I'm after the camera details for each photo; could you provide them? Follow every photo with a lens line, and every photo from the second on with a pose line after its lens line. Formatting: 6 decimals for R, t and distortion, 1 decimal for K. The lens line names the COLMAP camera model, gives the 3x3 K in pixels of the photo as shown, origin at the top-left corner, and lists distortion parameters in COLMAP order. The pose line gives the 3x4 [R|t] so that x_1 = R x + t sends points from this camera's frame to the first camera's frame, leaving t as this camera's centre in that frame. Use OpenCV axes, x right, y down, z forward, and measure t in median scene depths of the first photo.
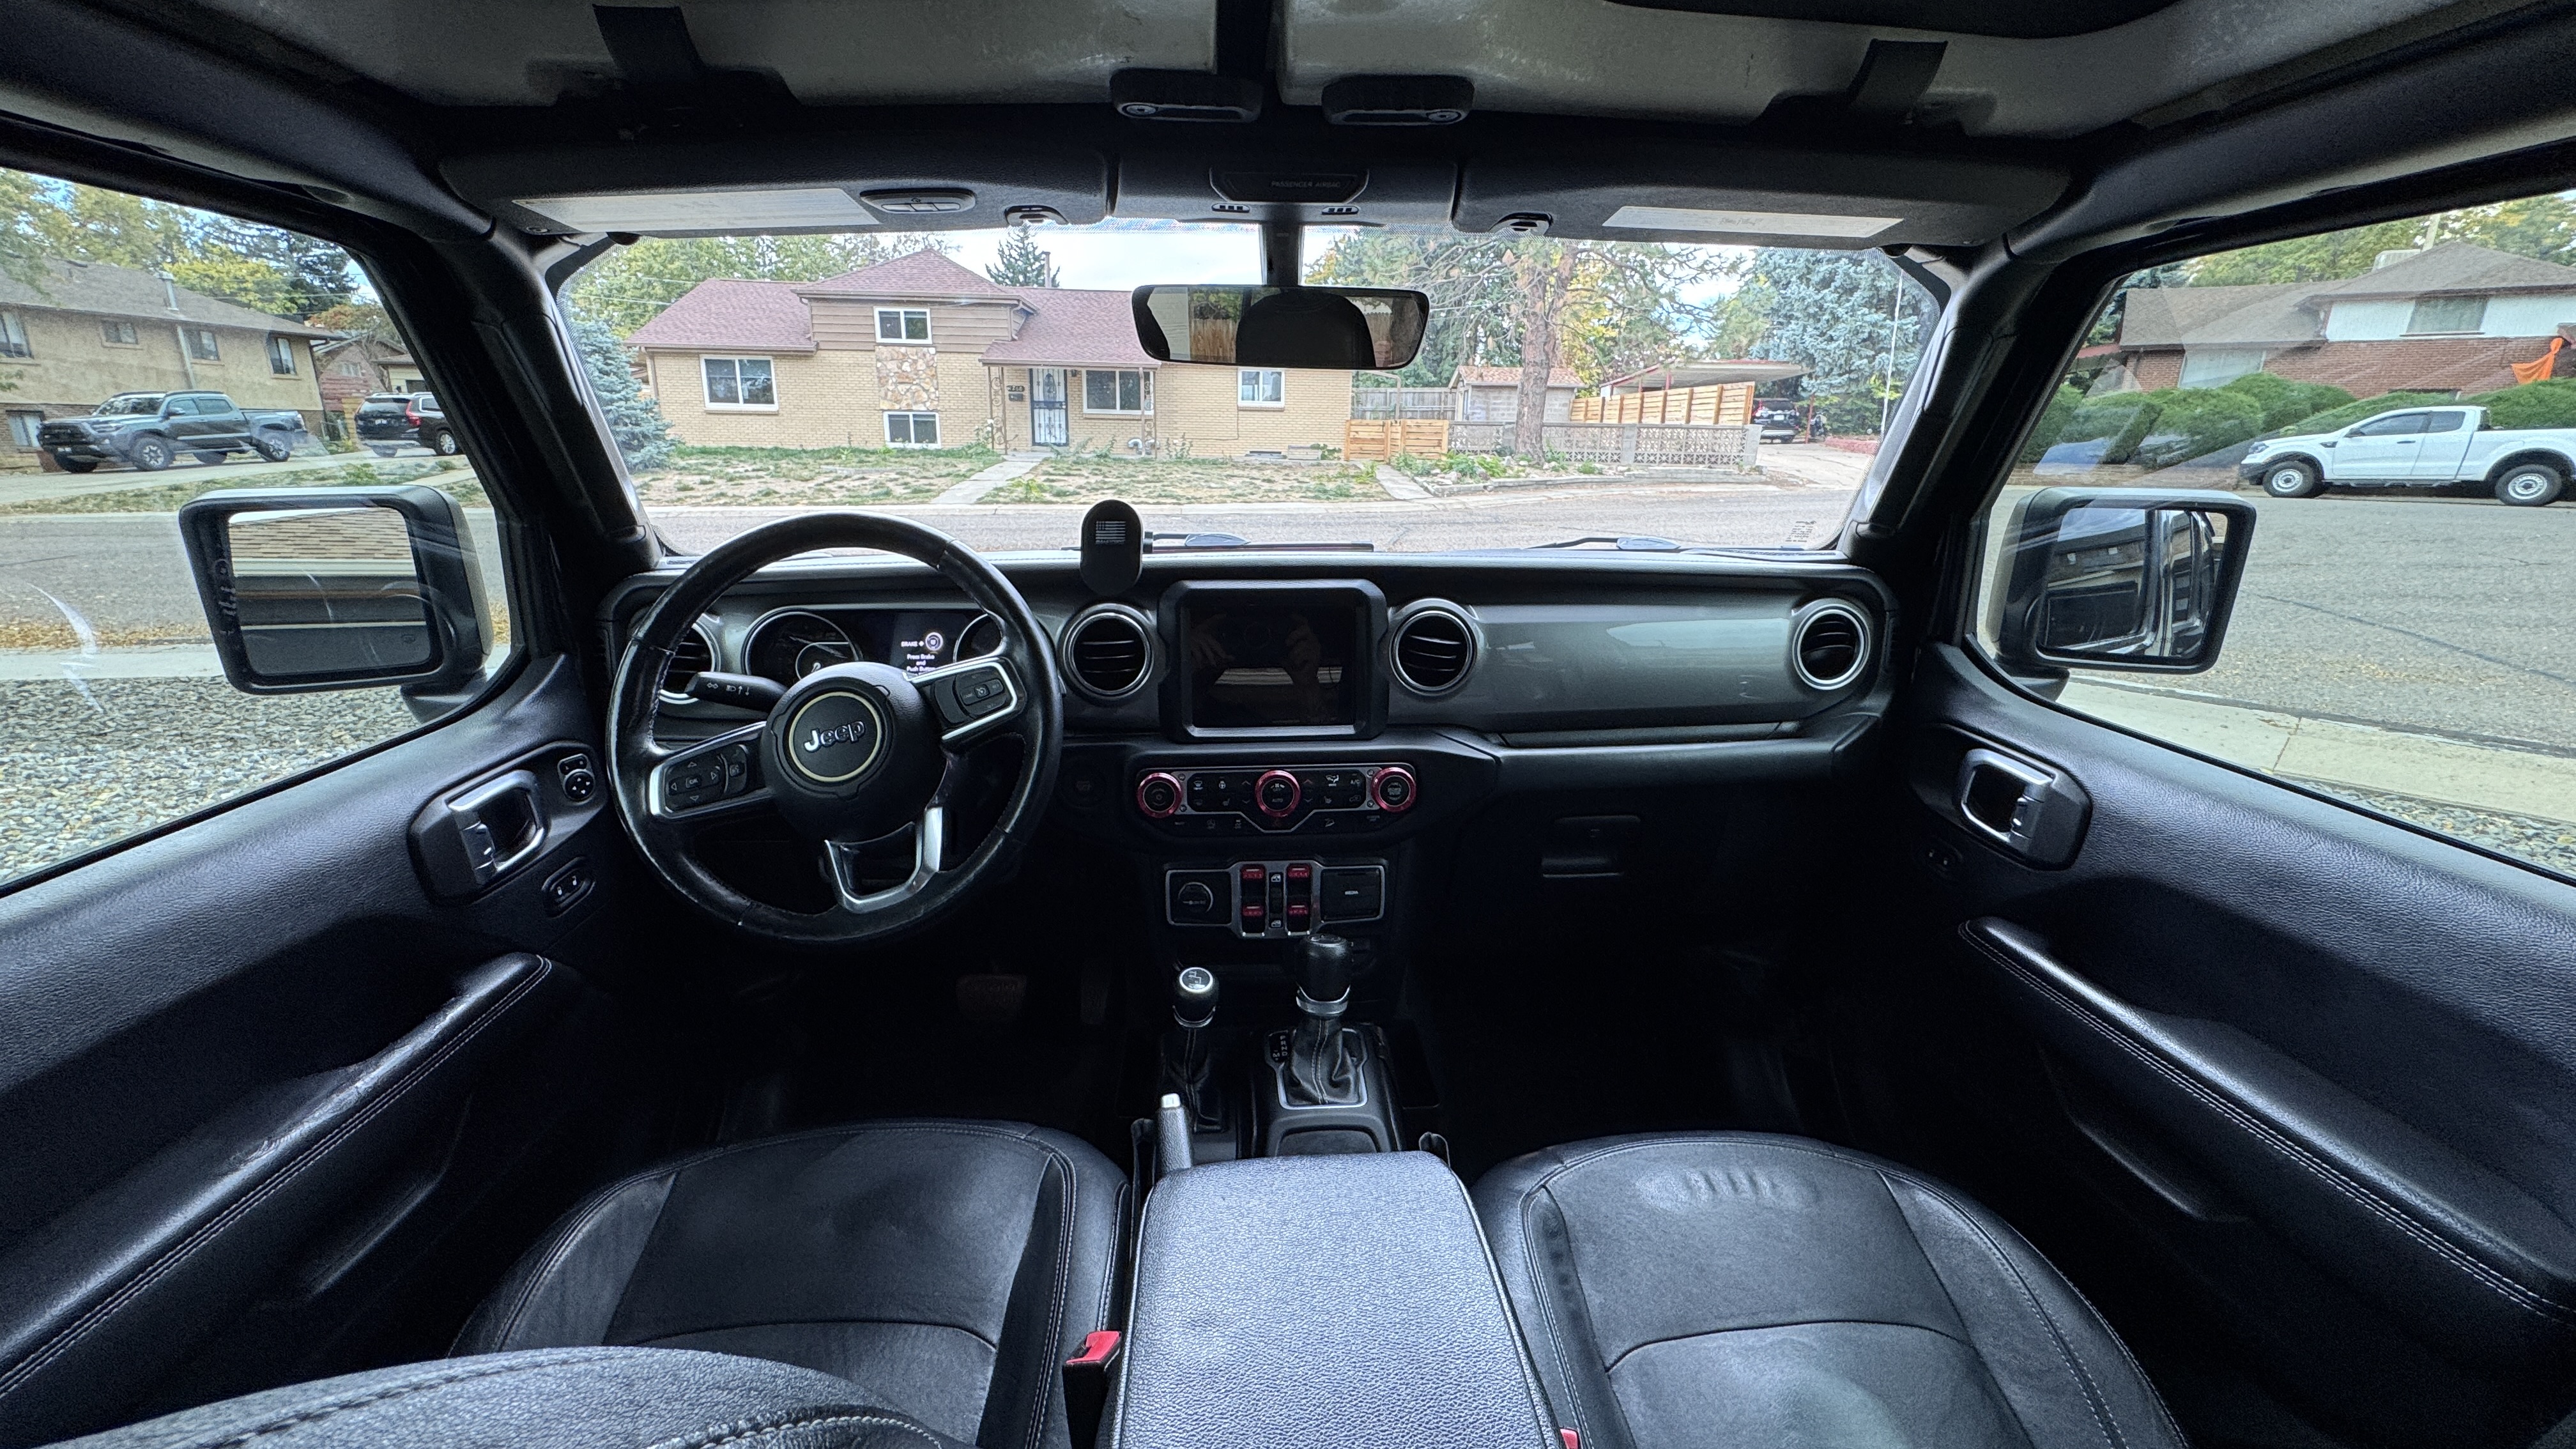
lens RADIAL K [[1015.7, 0, 1290.4], [0, 1015.7, 715.8], [0, 0, 1]] dist [-0.002464, -0.000083]
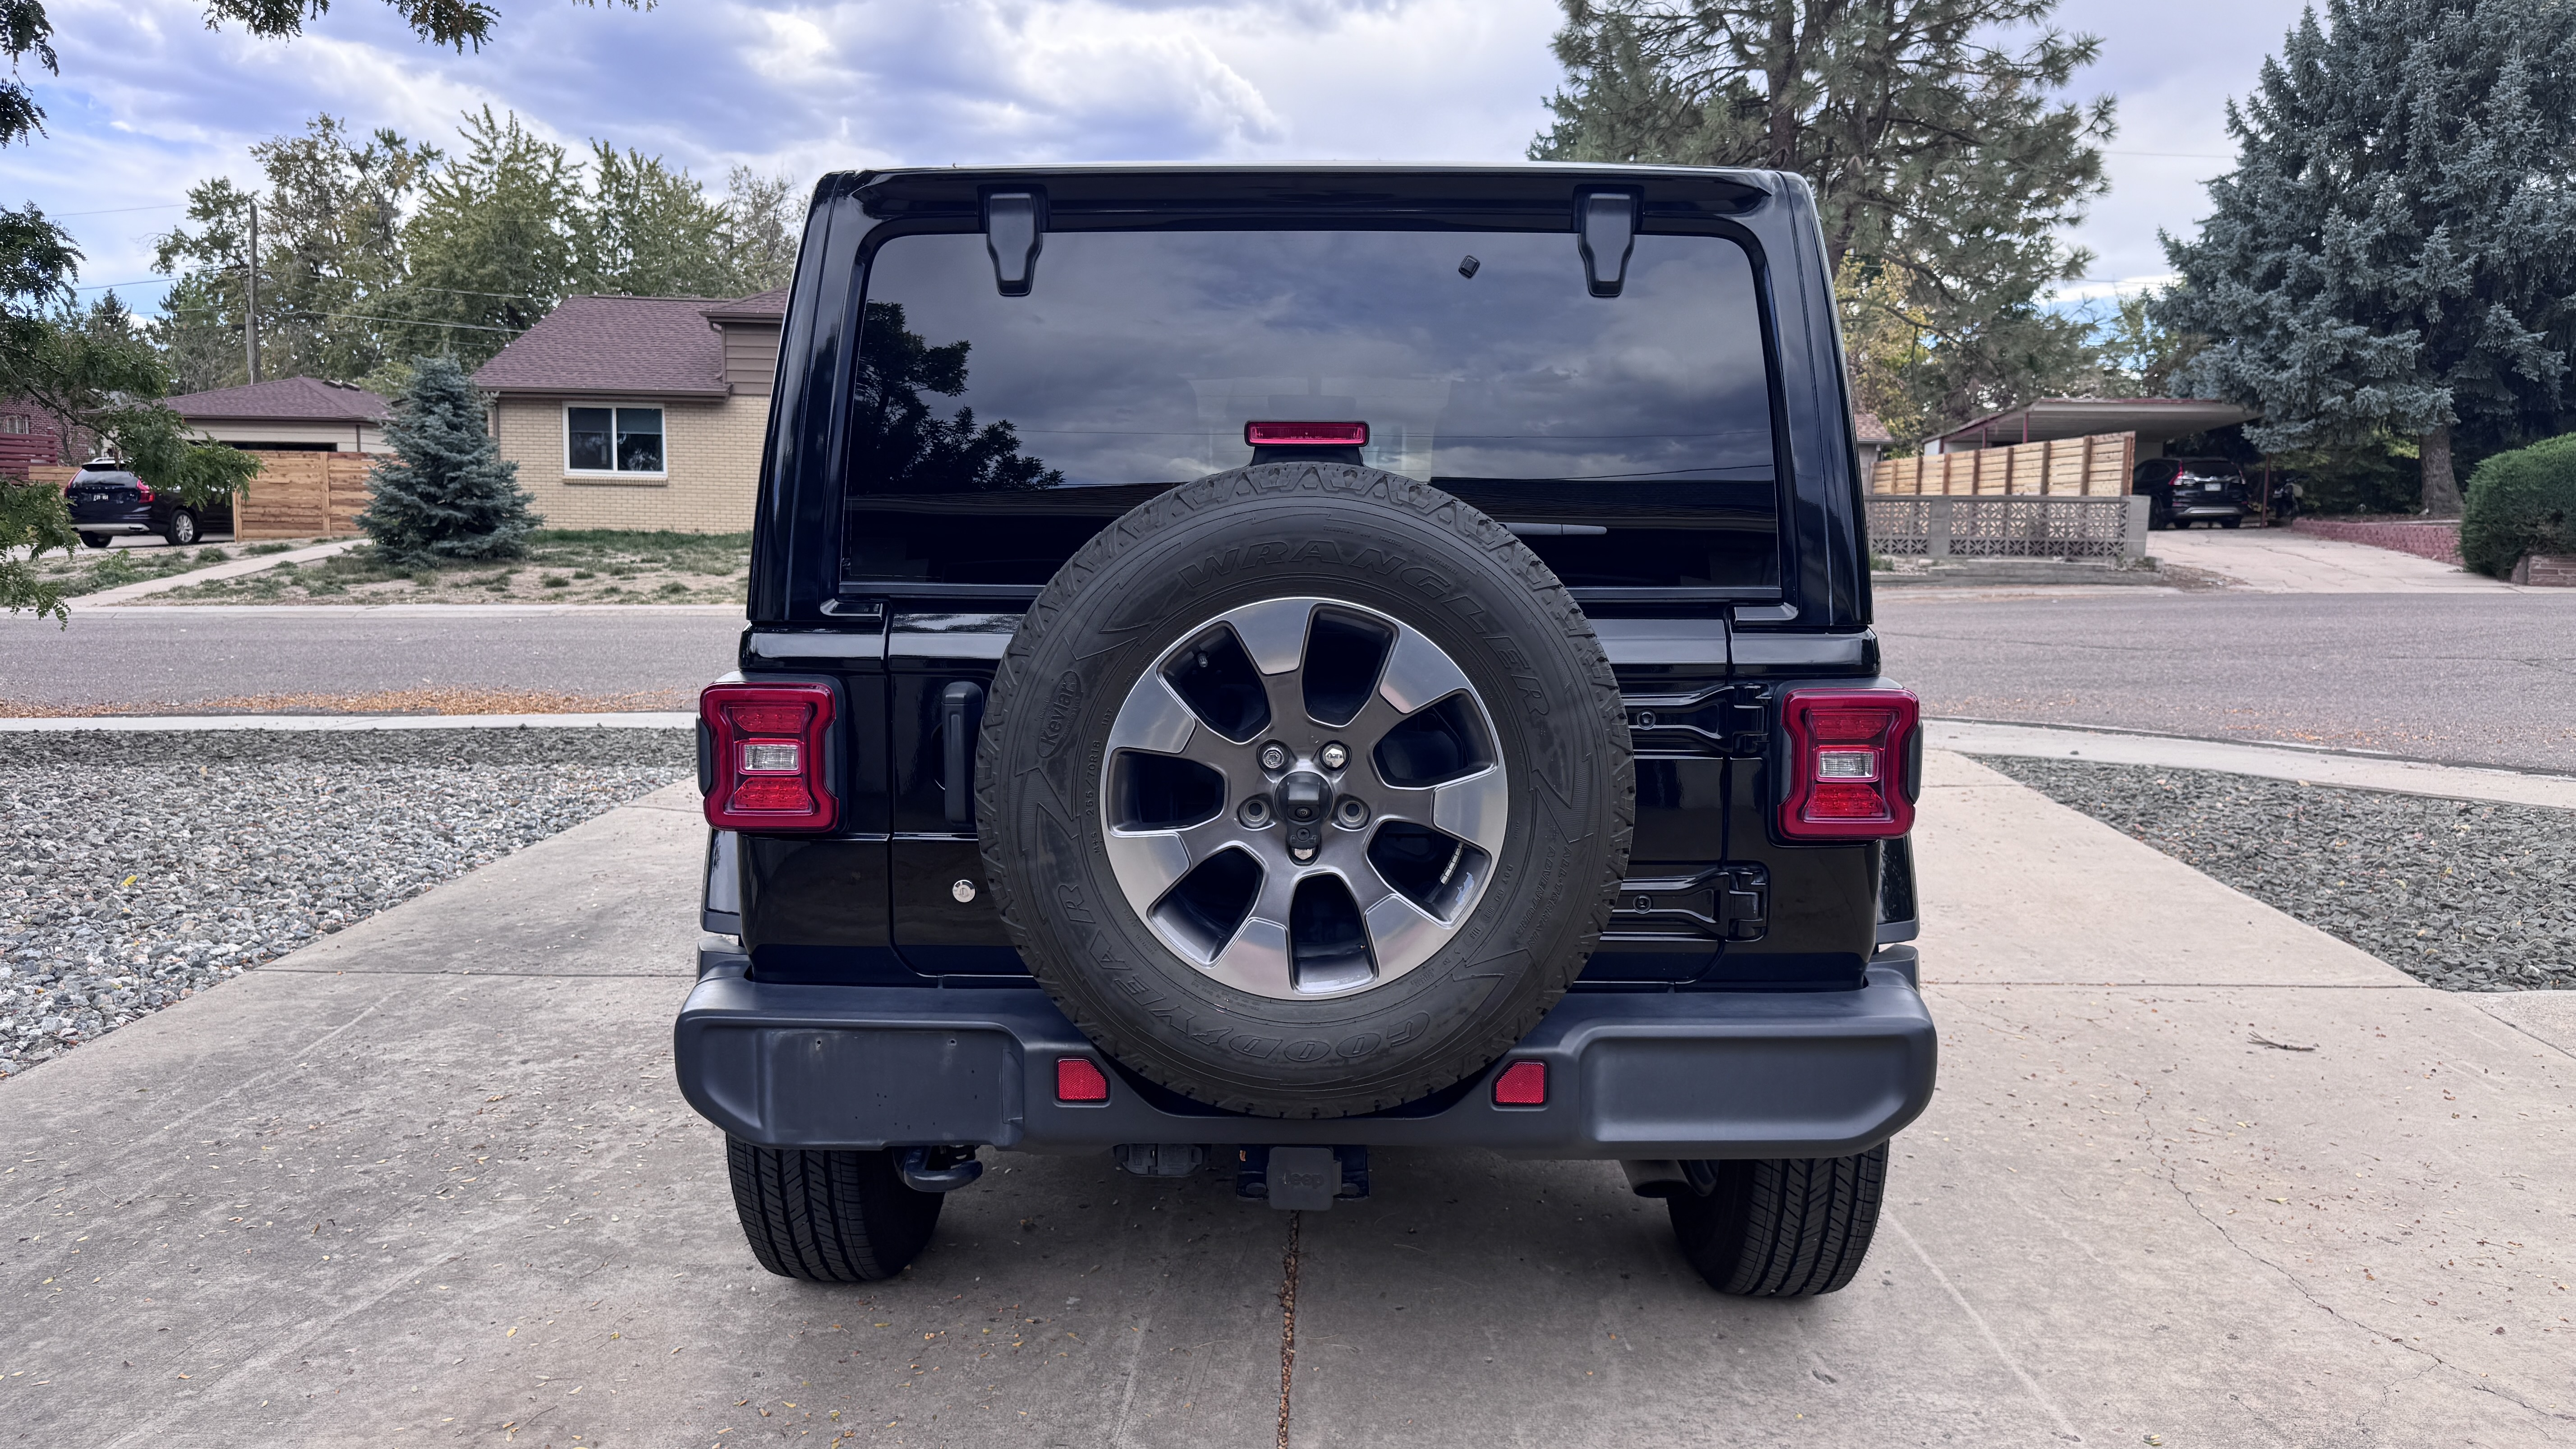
lens RADIAL K [[1811.1, 0, 1293.2], [0, 1811.1, 718.7], [0, 0, 1]] dist [0.036176, -0.054291]
pose [[0.997109, 0.006502, -0.075707, 0.016602], [-0.018836, 0.986386, -0.163366, 0.069902], [0.073614, 0.164320, 0.983656, -0.205444]]
